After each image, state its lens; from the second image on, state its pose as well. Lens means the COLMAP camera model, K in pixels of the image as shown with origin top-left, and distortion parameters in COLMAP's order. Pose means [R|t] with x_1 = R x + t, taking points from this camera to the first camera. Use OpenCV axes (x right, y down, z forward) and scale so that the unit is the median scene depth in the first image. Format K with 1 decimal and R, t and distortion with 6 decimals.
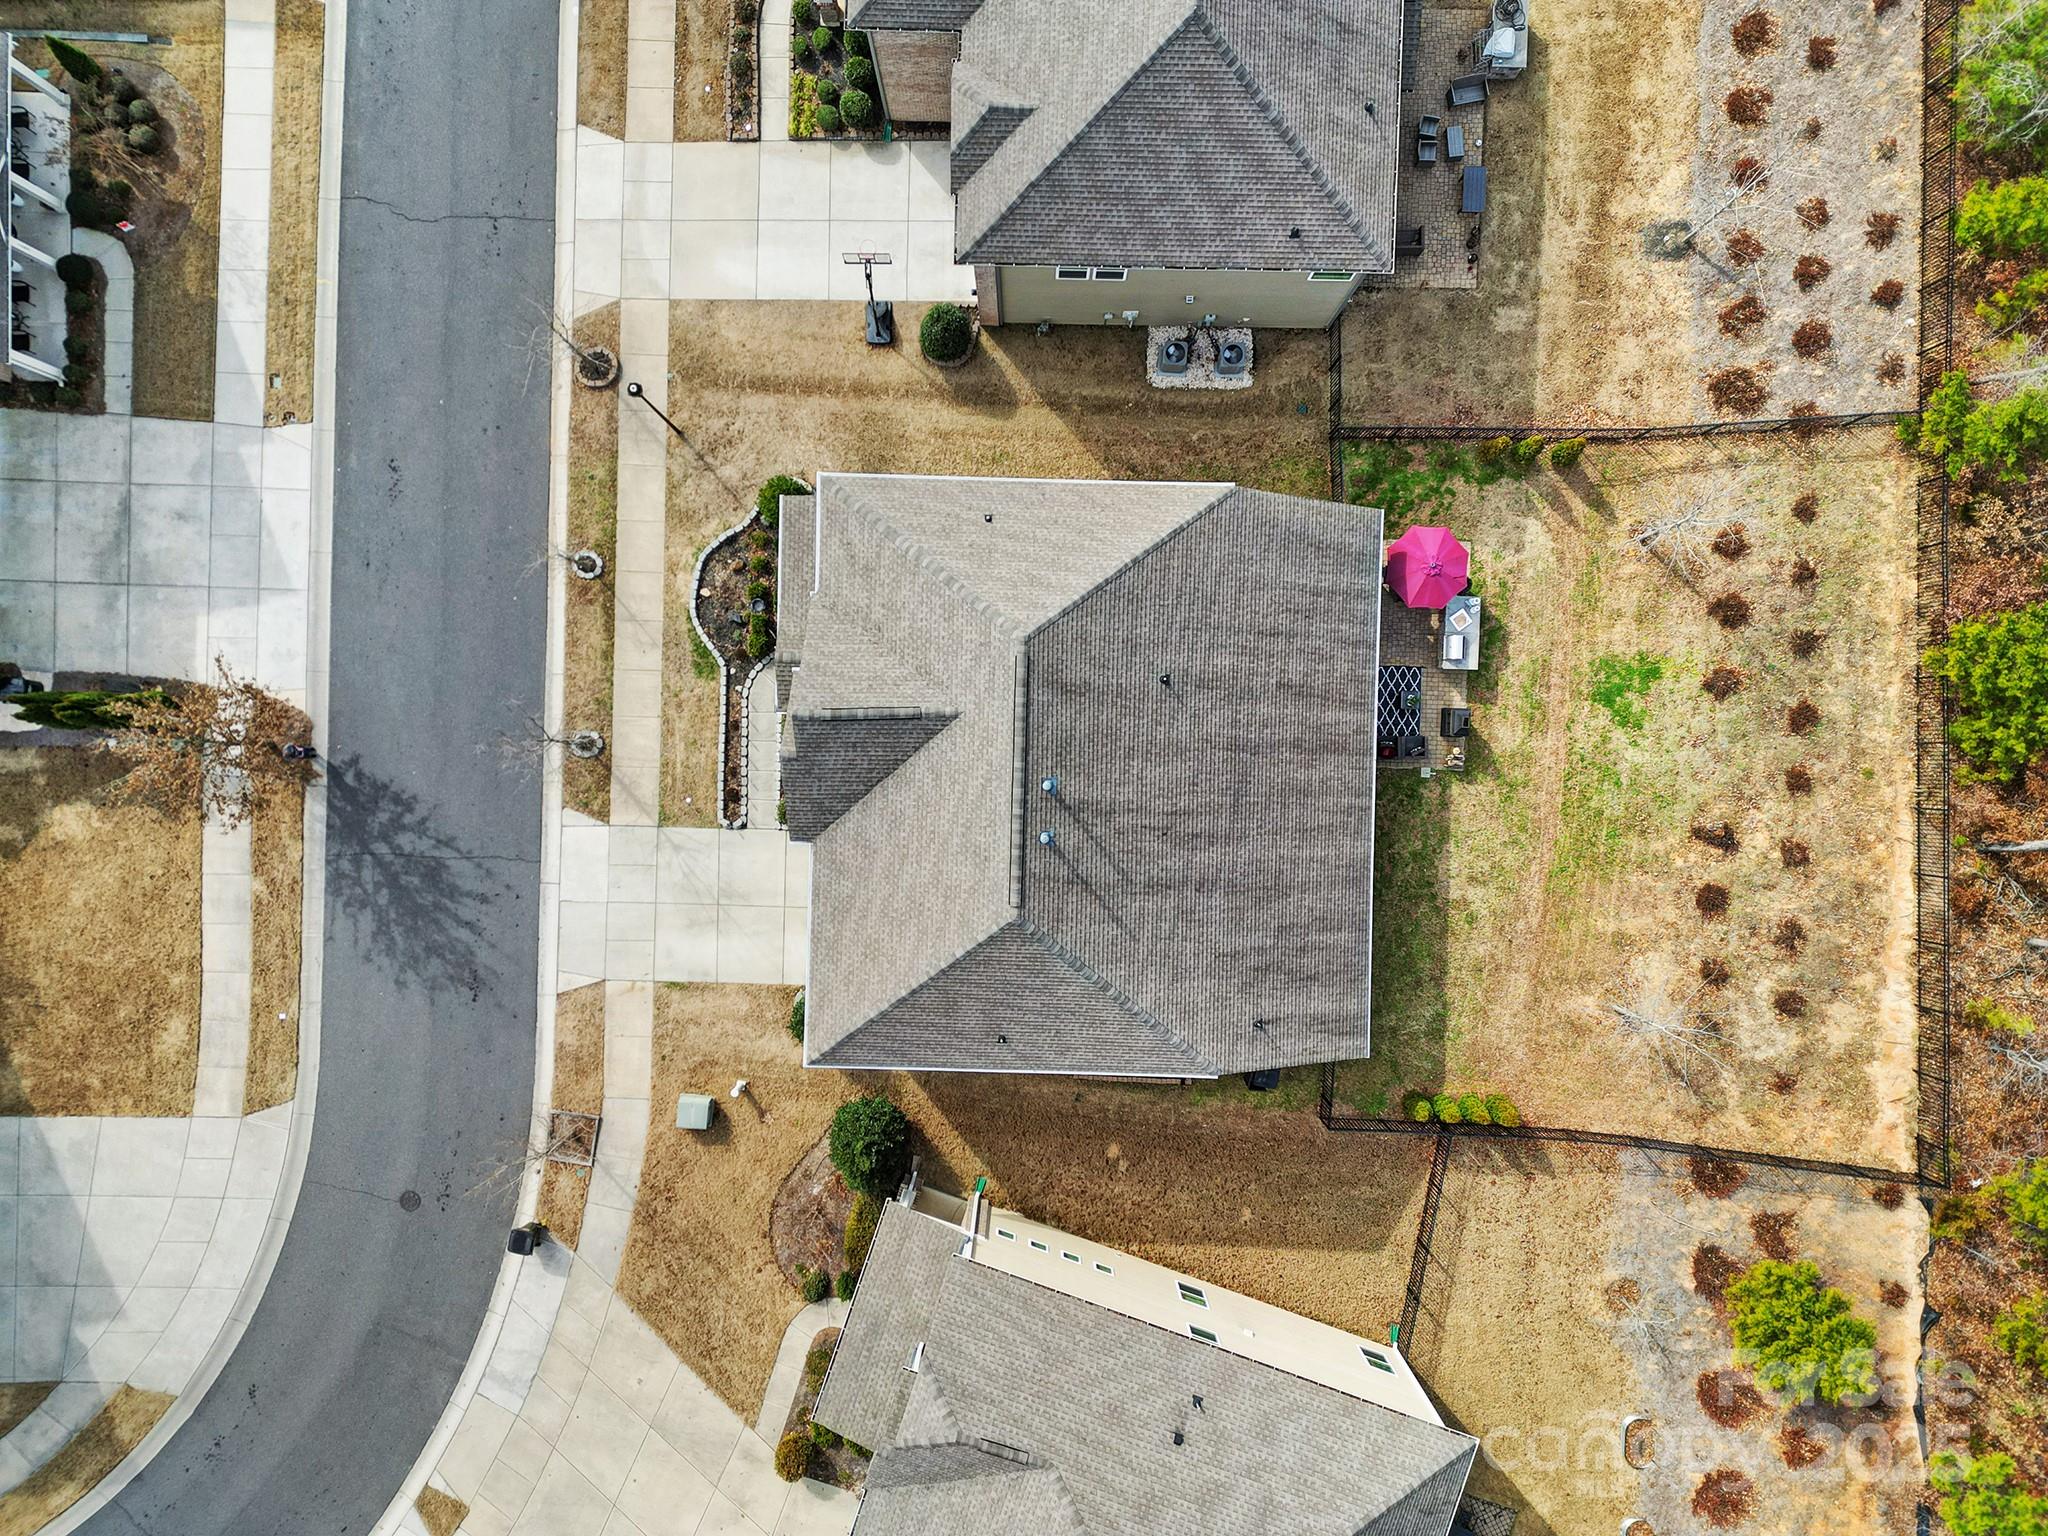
lens RADIAL K [[1423.1, 0, 1024.0], [0, 1423.1, 768.0], [0, 0, 1]] dist [0.077824, -0.067492]
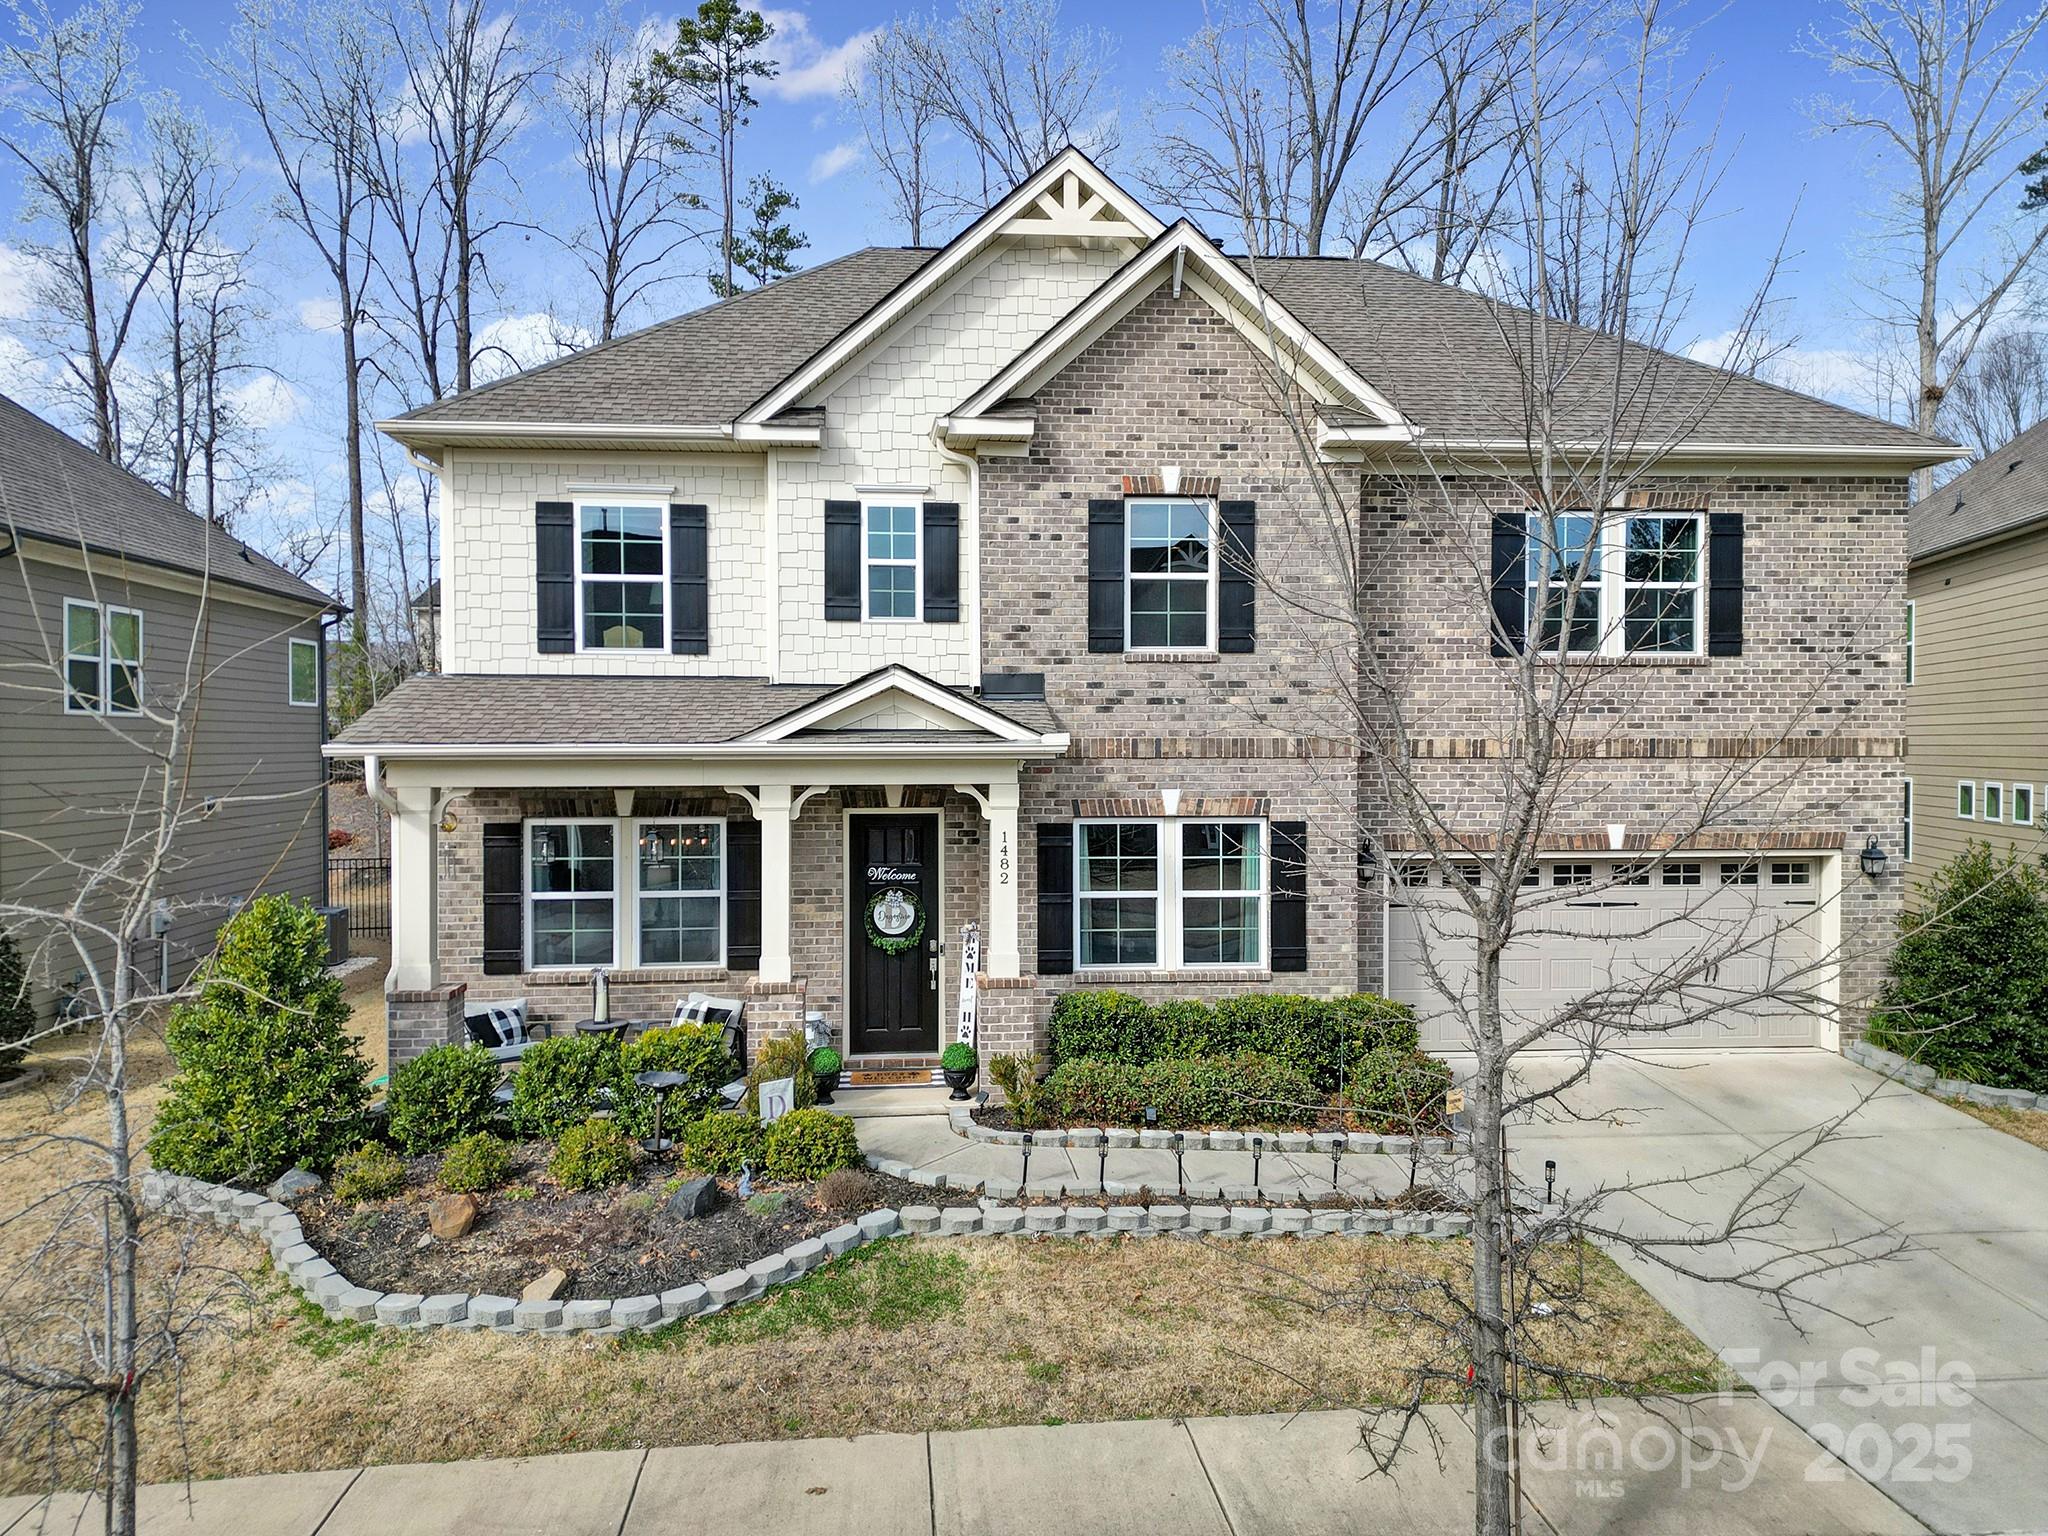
lens RADIAL K [[1422.0, 0, 1024.0], [0, 1422.0, 768.0], [0, 0, 1]] dist [0.099770, -0.121797]
pose [[-0.113315, -0.008982, 0.993519, -0.444075], [0.993498, -0.012071, 0.113204, -0.076953], [0.010976, 0.999887, 0.010291, 0.933354]]
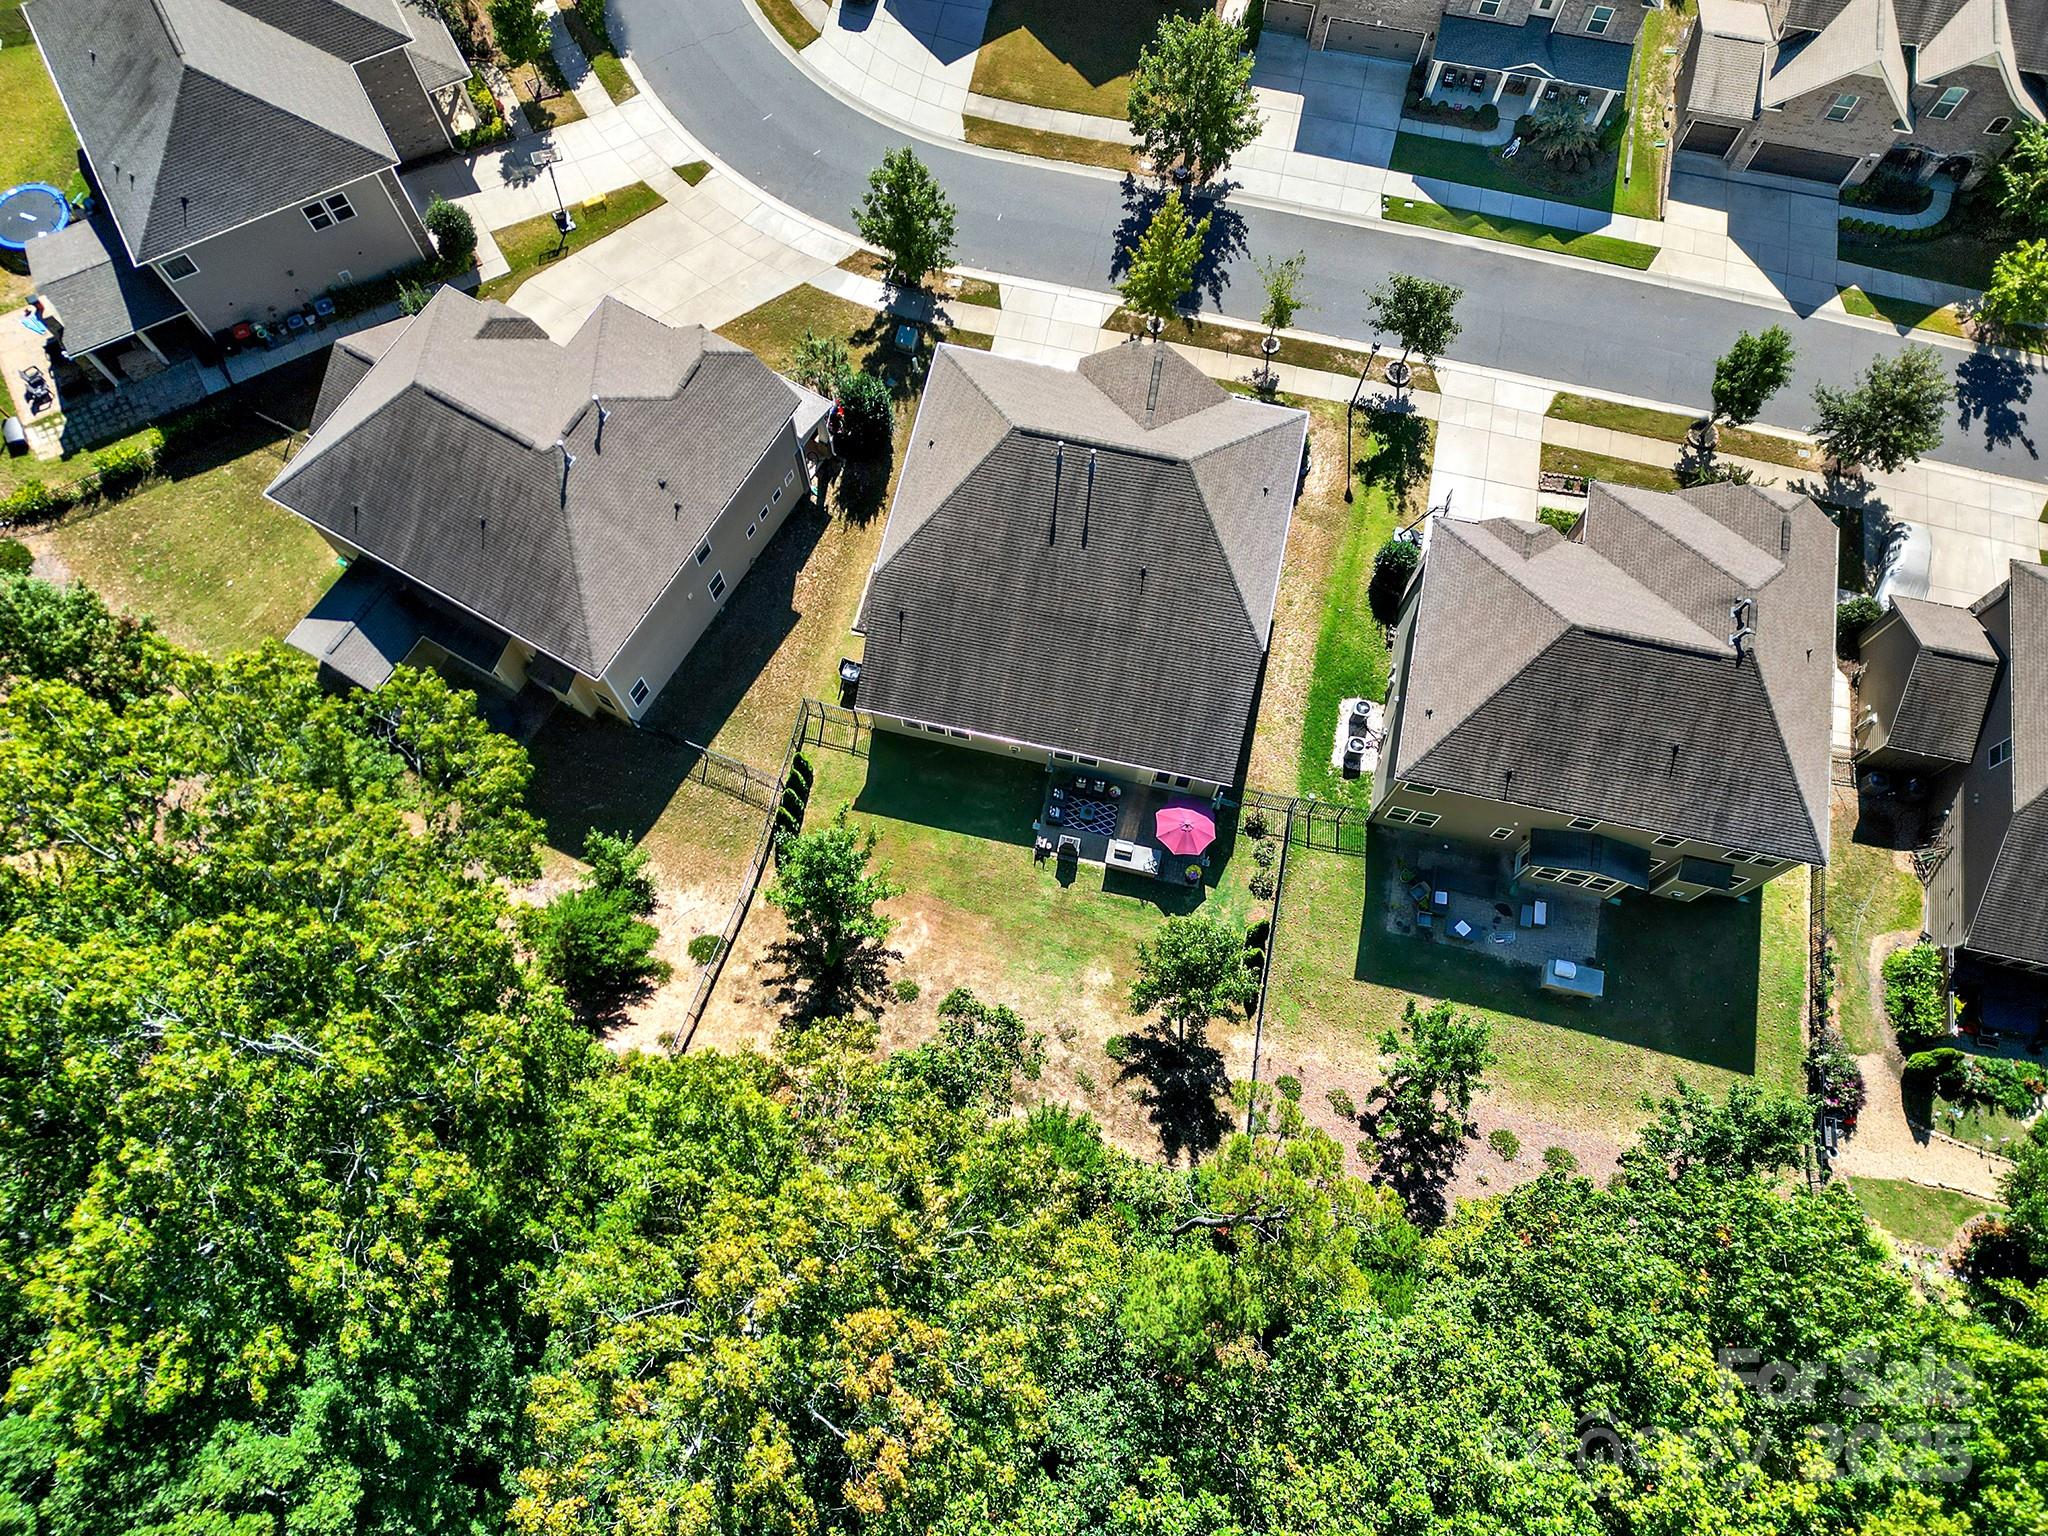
lens RADIAL K [[1450.1, 0, 1024.0], [0, 1450.1, 768.0], [0, 0, 1]] dist [0.098596, -0.129167]
pose [[-0.187726, 0.923590, -0.334275, 0.697727], [-0.982086, -0.182155, 0.048243, -0.042032], [-0.016334, 0.337344, 0.941240, -0.319278]]
